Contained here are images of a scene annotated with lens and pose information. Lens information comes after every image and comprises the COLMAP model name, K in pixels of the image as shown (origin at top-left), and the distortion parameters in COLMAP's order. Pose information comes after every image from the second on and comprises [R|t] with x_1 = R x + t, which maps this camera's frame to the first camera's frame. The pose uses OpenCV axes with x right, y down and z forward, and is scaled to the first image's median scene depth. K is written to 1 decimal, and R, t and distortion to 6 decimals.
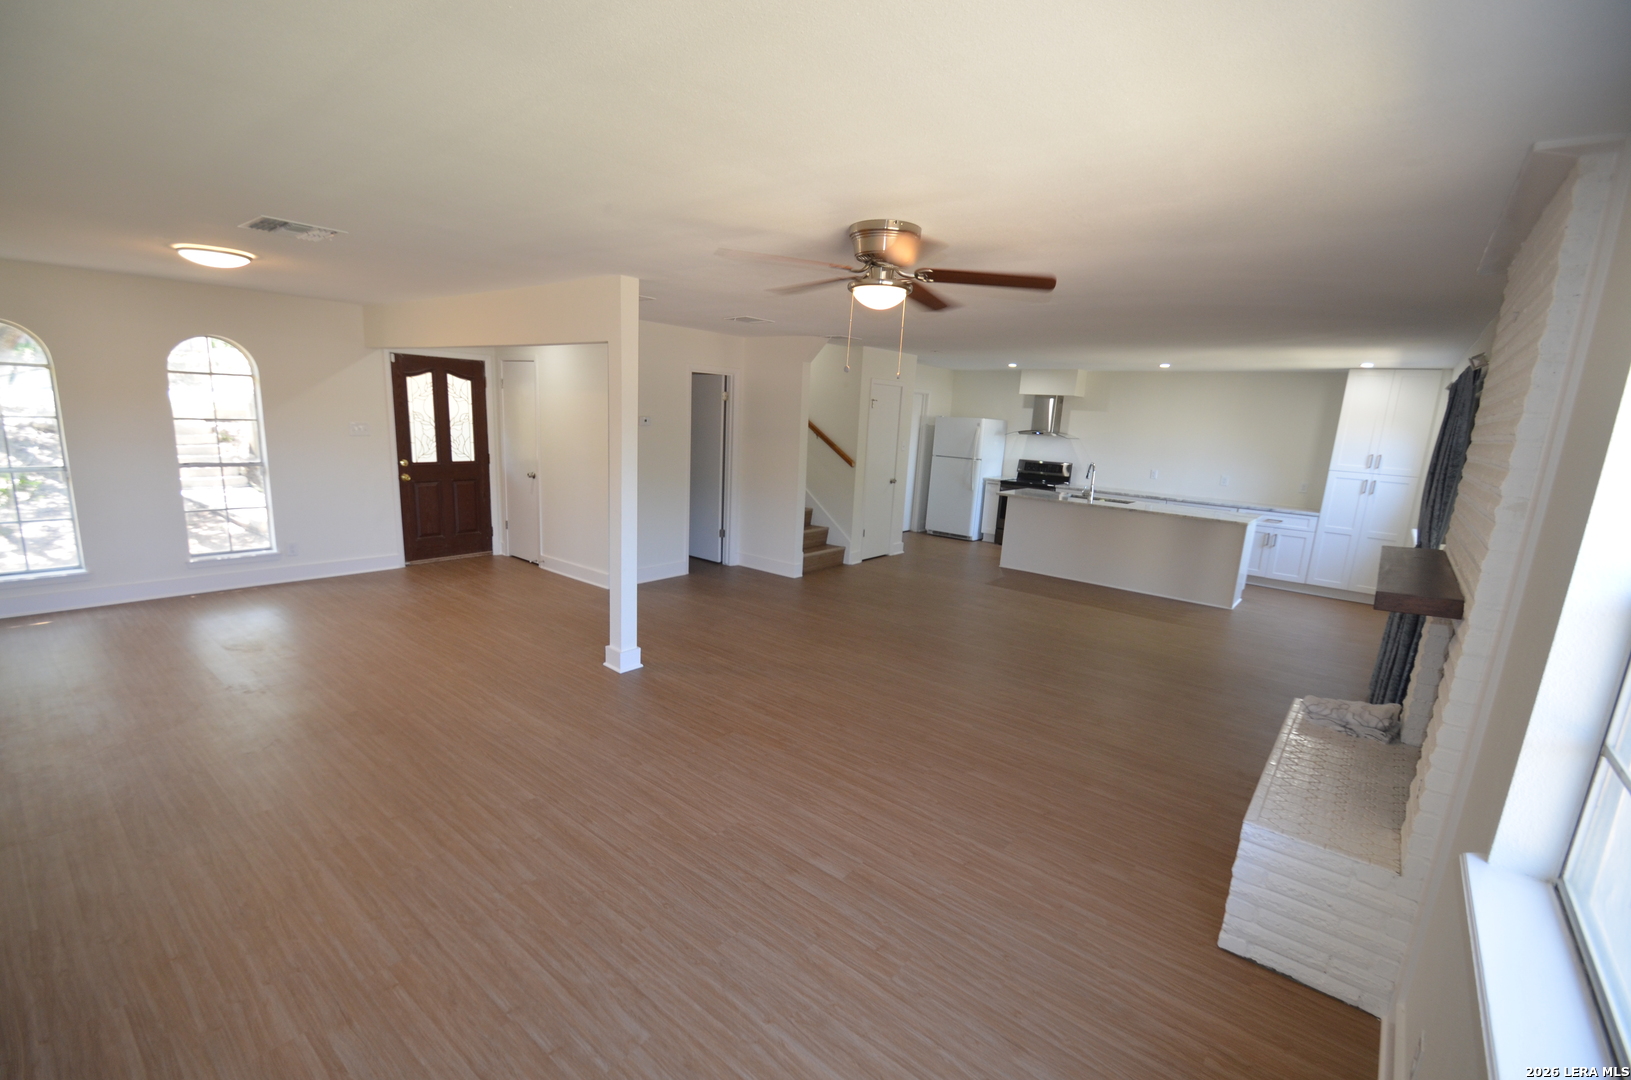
lens RADIAL K [[713.3, 0, 797.7], [0, 713.3, 552.8], [0, 0, 1]] dist [0.009393, -0.012340]
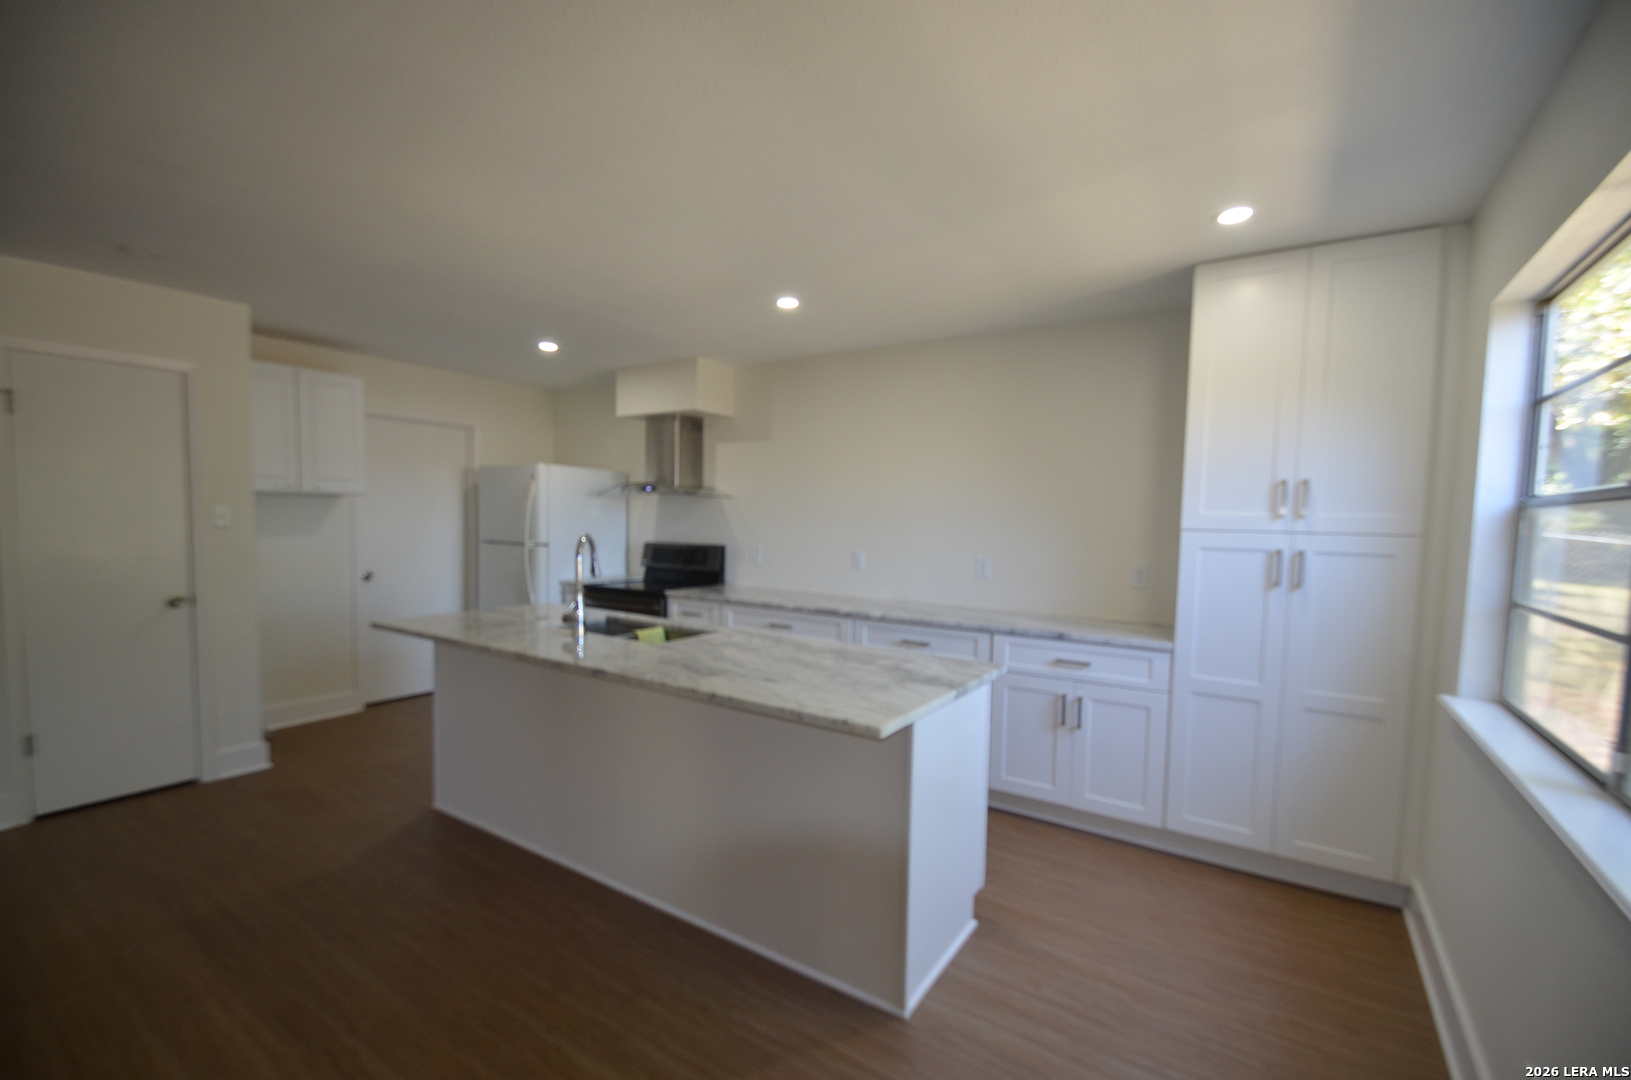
lens RADIAL K [[713.3, 0, 802.8], [0, 713.3, 556.3], [0, 0, 1]] dist [0.009393, -0.012340]
pose [[0.994753, -0.038731, 0.094690, 0.536290], [0.051272, 0.989679, -0.133818, -0.064168], [-0.088530, 0.137971, 0.986472, 0.682378]]
